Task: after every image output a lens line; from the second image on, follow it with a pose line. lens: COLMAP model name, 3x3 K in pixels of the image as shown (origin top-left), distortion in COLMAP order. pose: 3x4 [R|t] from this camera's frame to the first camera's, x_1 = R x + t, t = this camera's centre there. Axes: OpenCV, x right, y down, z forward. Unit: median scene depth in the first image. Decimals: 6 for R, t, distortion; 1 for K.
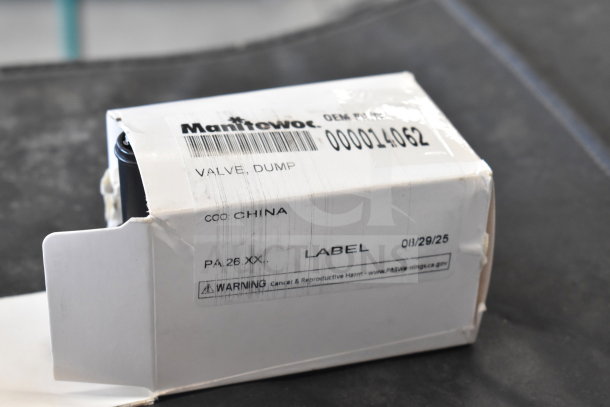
lens RADIAL K [[1366.8, 0, 304.5], [0, 1366.8, 204.1], [0, 0, 1]] dist [0.339834, 0.000000]
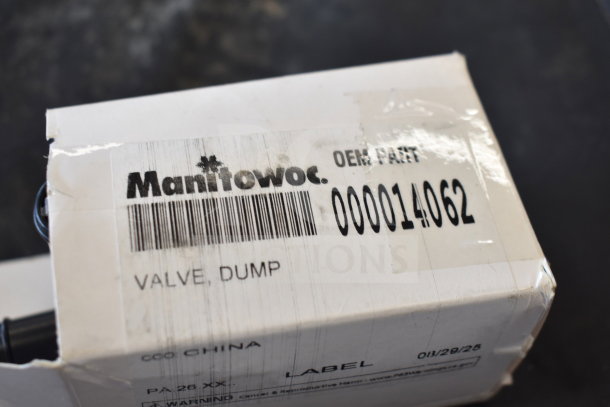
lens RADIAL K [[859.4, 0, 304.8], [0, 859.4, 203.4], [0, 0, 1]] dist [0.010073, 0.000000]
pose [[0.994666, 0.096705, -0.035869, 0.018174], [-0.072941, 0.905386, 0.418278, -0.240085], [0.072925, -0.413431, 0.907611, 0.602932]]
